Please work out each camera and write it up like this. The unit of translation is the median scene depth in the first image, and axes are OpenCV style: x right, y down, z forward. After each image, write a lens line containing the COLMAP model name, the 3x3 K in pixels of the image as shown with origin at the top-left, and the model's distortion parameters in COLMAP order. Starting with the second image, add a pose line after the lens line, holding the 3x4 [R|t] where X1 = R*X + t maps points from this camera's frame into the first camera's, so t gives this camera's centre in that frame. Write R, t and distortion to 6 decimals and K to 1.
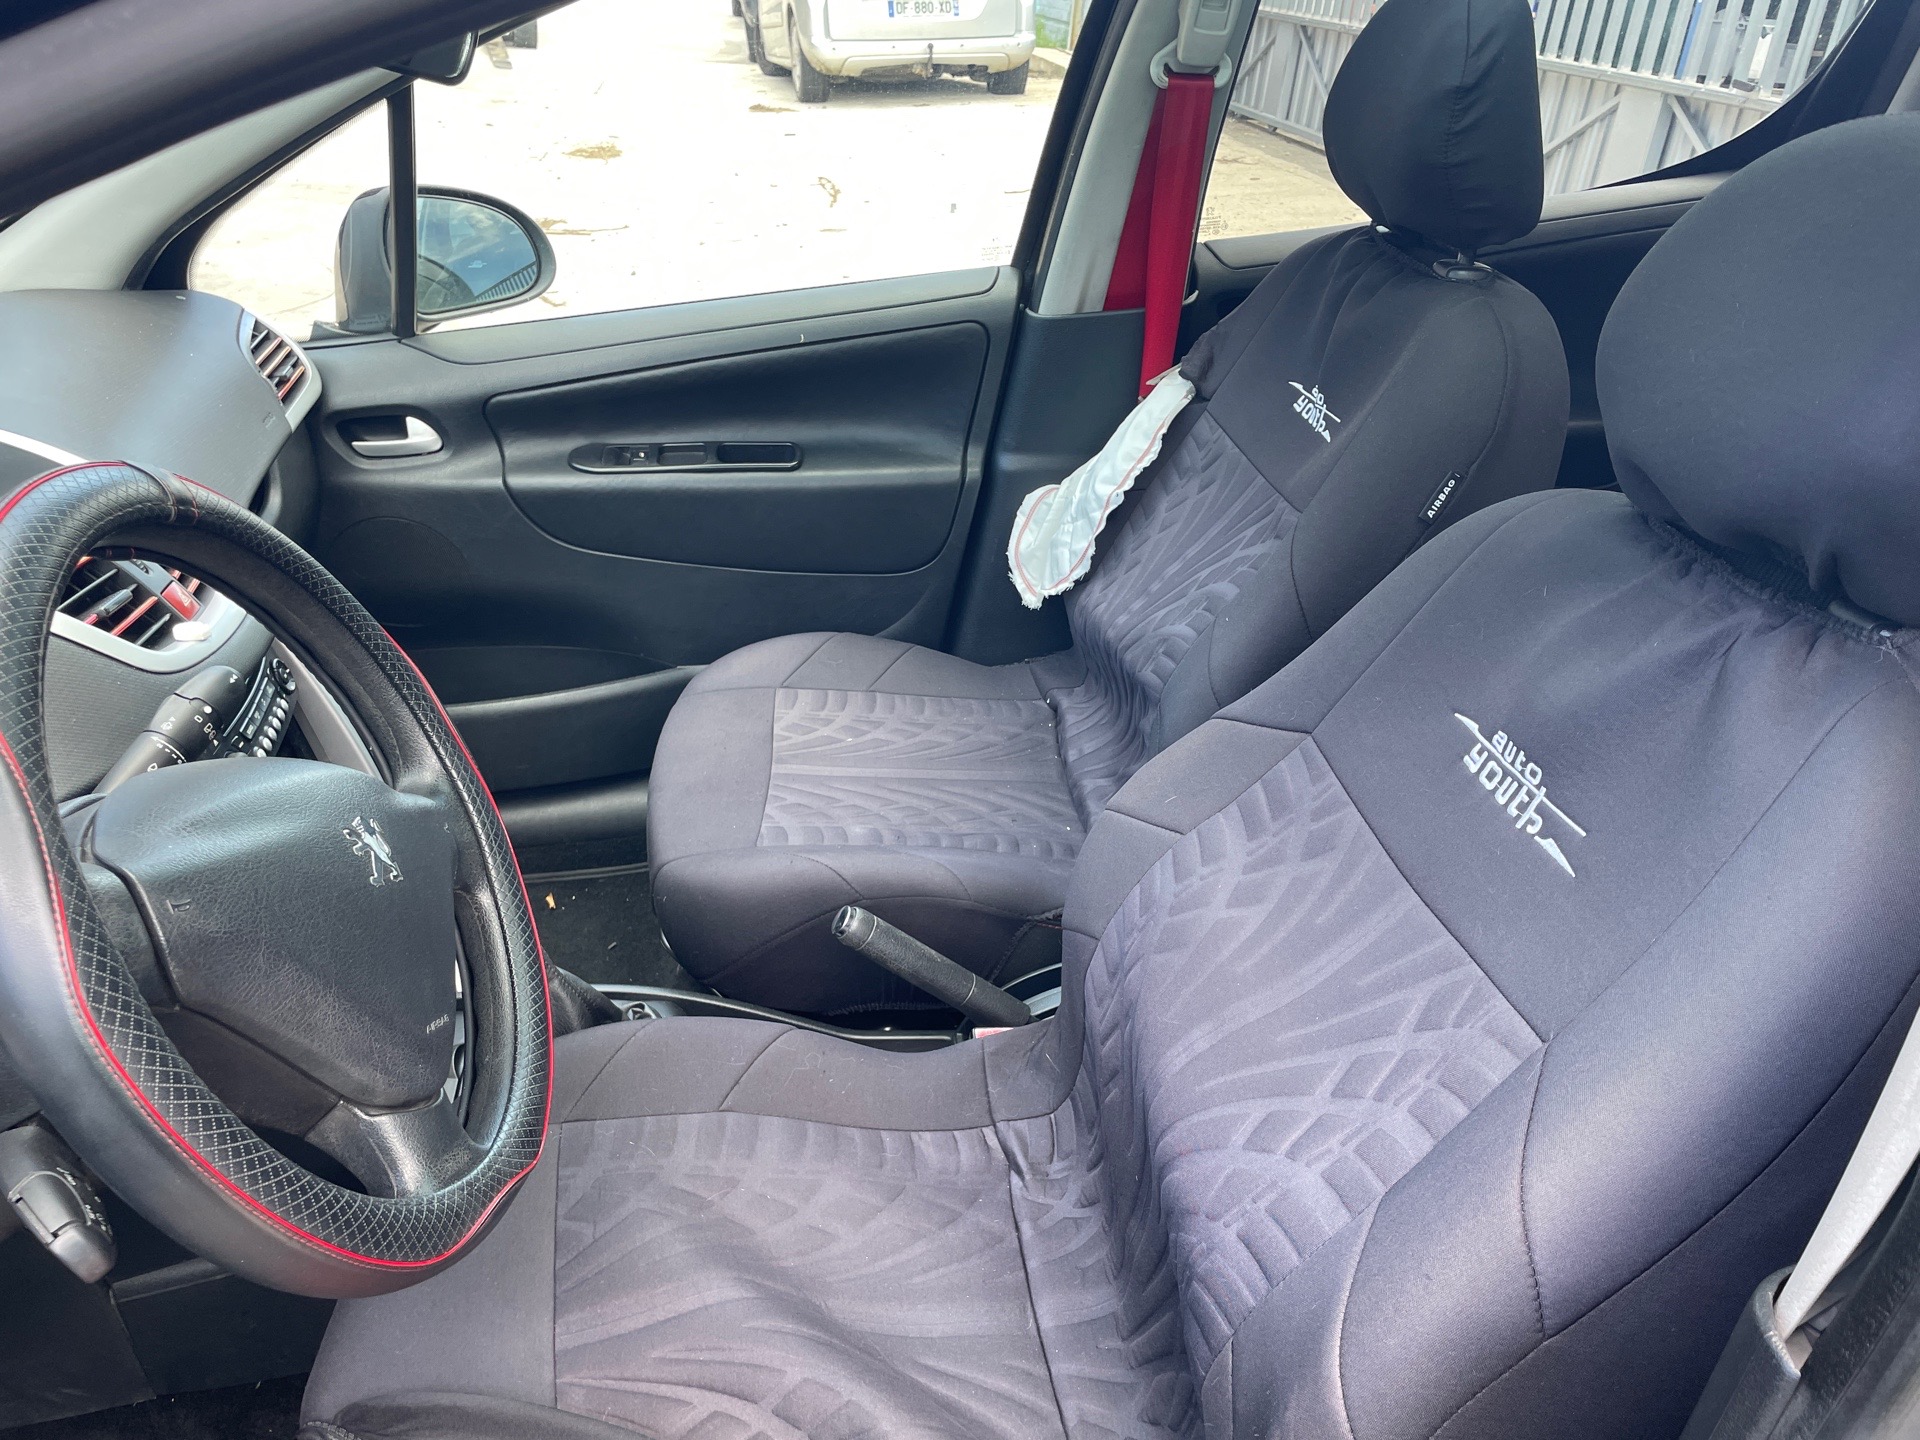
lens RADIAL K [[1453.8, 0, 977.6], [0, 1453.8, 712.6], [0, 0, 1]] dist [0.086752, -0.117648]
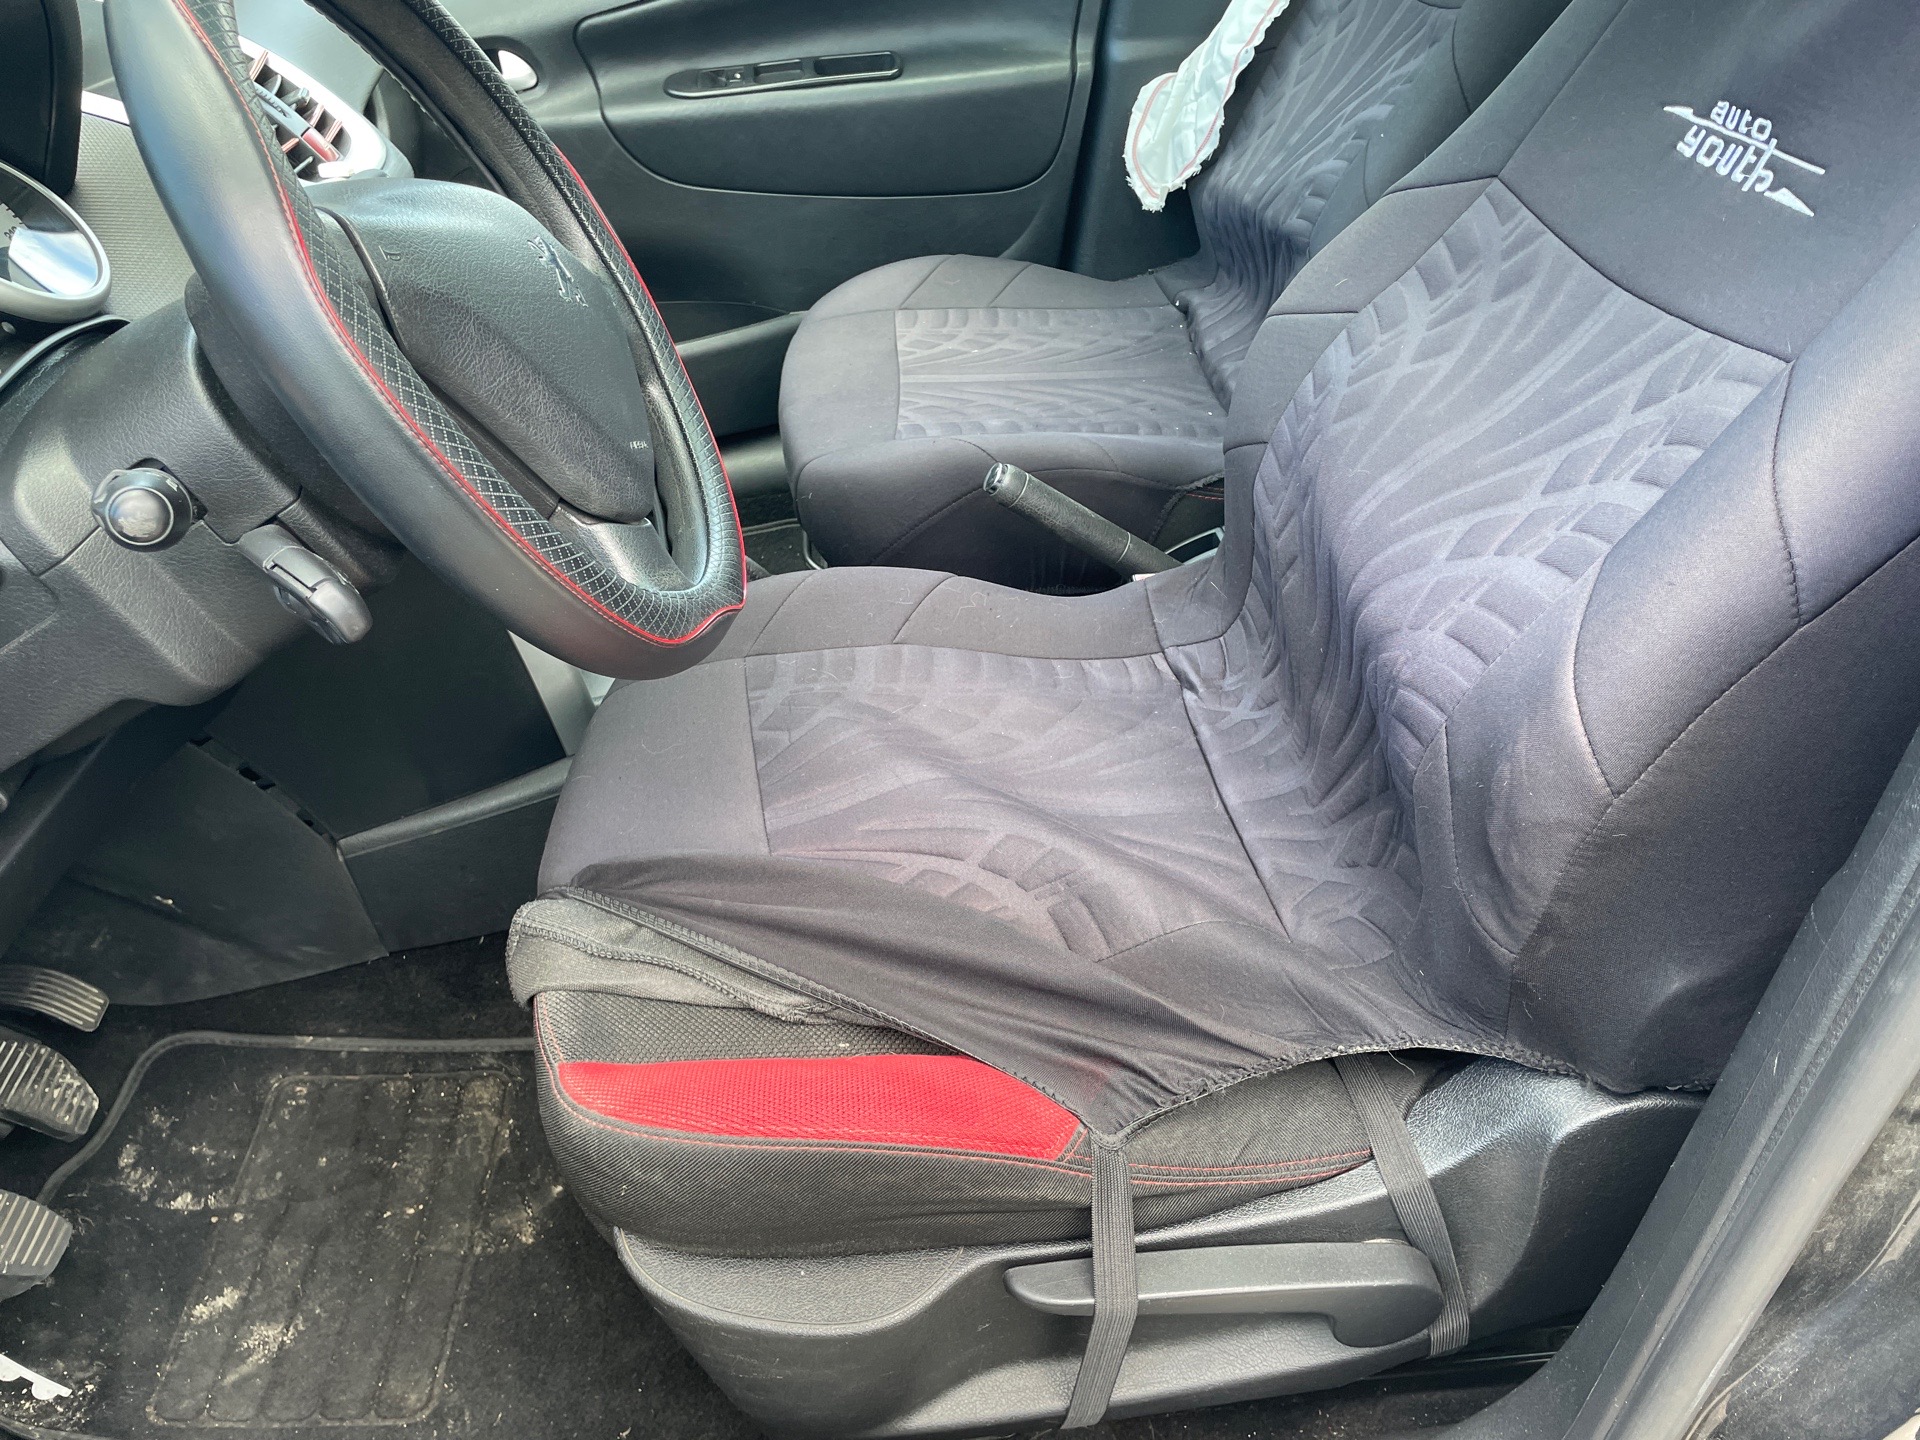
lens RADIAL K [[1453.8, 0, 957.9], [0, 1453.8, 708.1], [0, 0, 1]] dist [0.086752, -0.117648]
pose [[0.995227, -0.057287, -0.079007, -0.053966], [0.067773, 0.988228, 0.137155, 0.179609], [0.070220, -0.141855, 0.987394, -0.002040]]
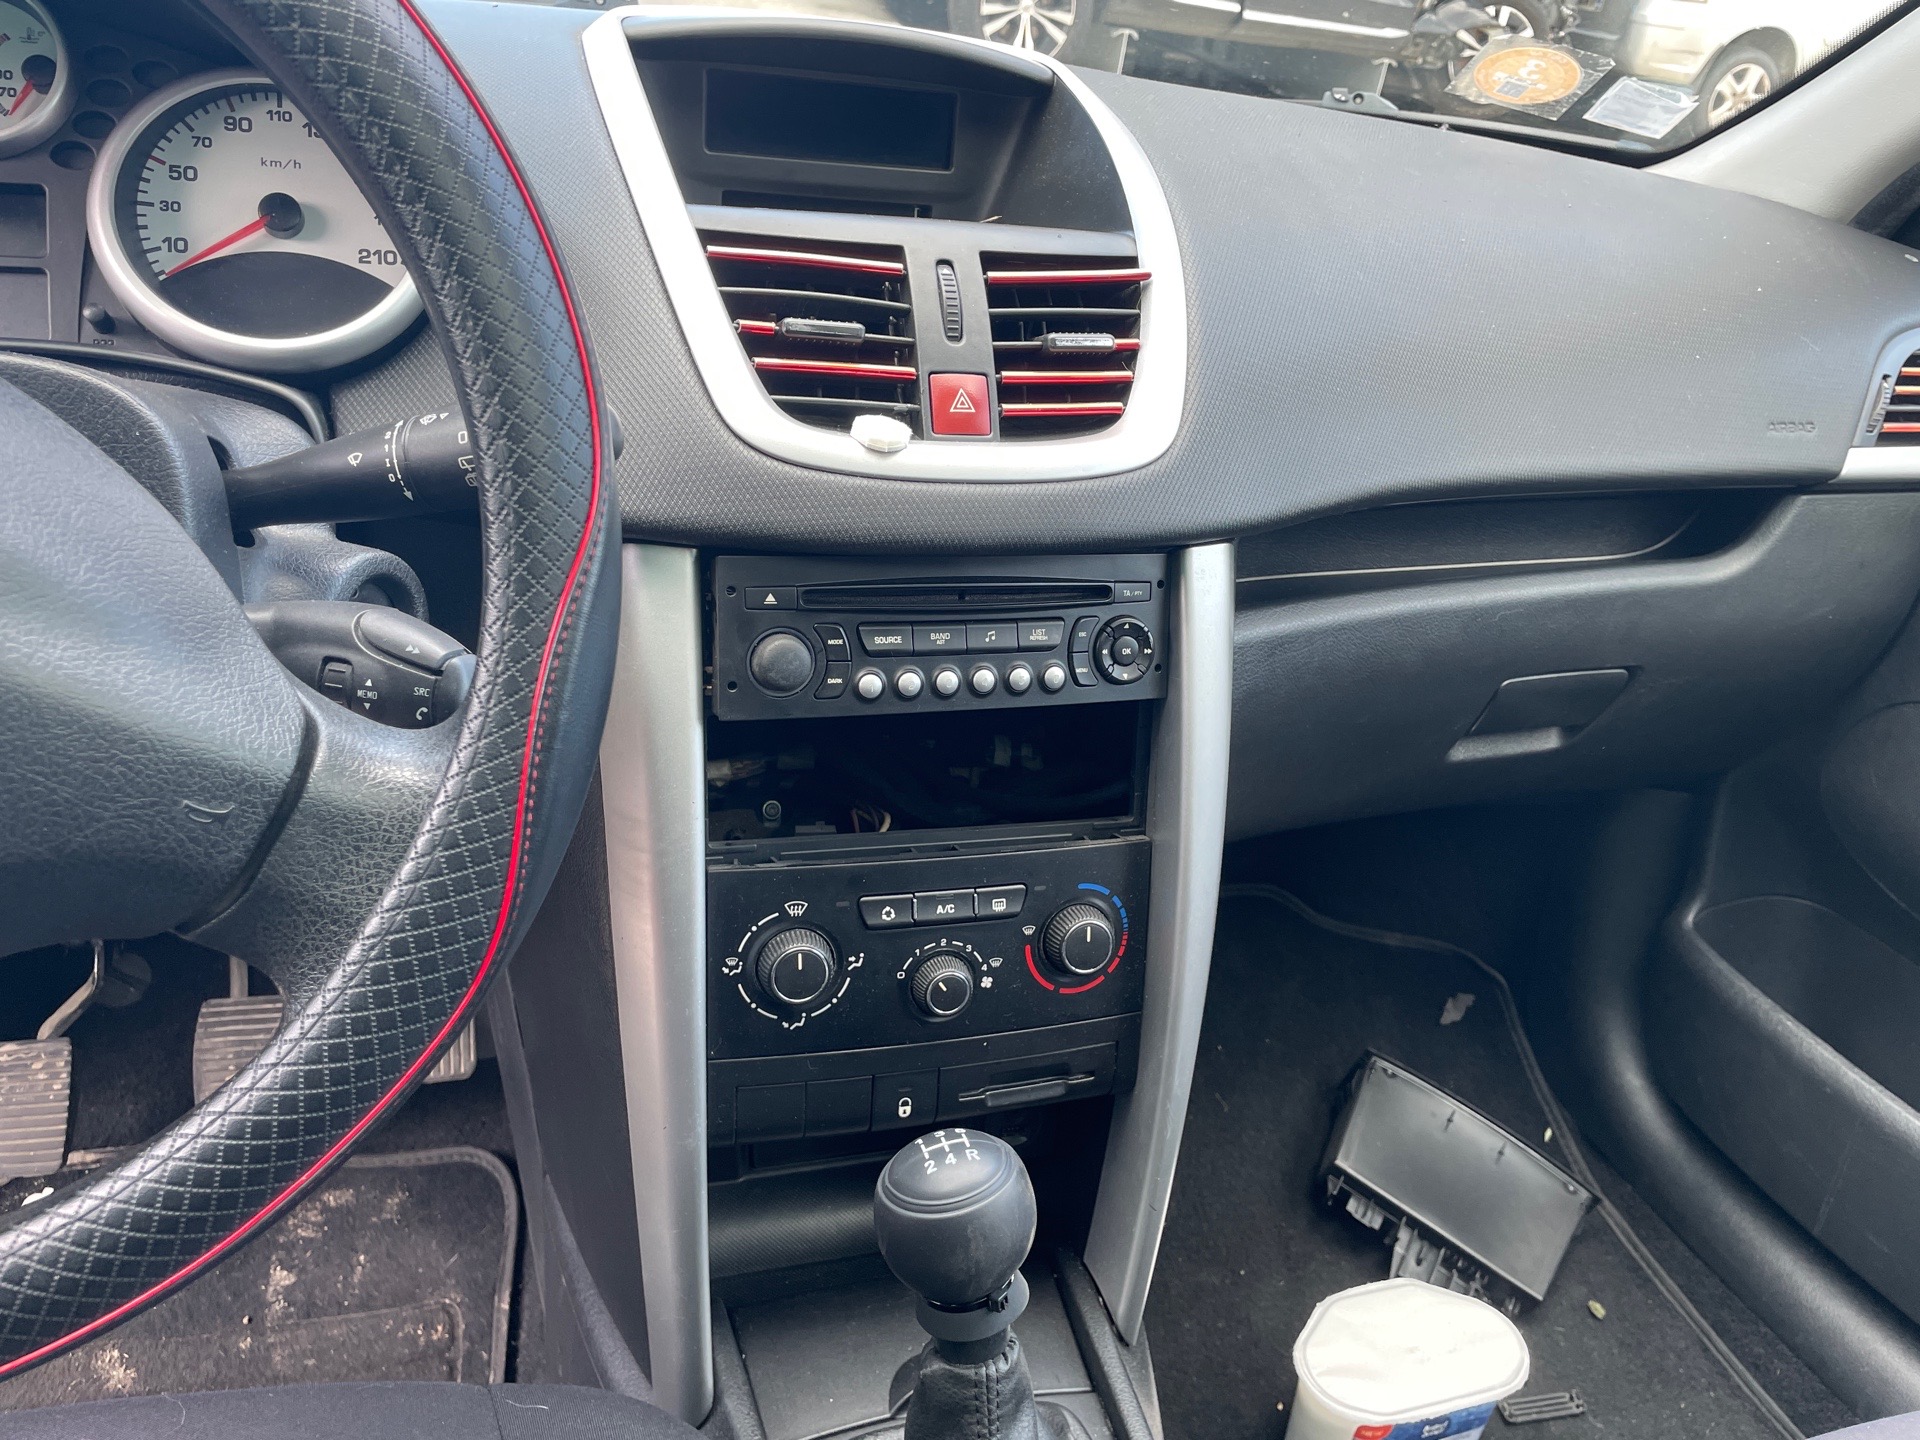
lens RADIAL K [[1453.8, 0, 987.7], [0, 1453.8, 697.5], [0, 0, 1]] dist [0.086752, -0.117648]
pose [[0.169816, 0.434839, -0.884351, 0.018478], [-0.556554, 0.782892, 0.278080, -0.143016], [0.813271, 0.444967, 0.374959, 0.798243]]
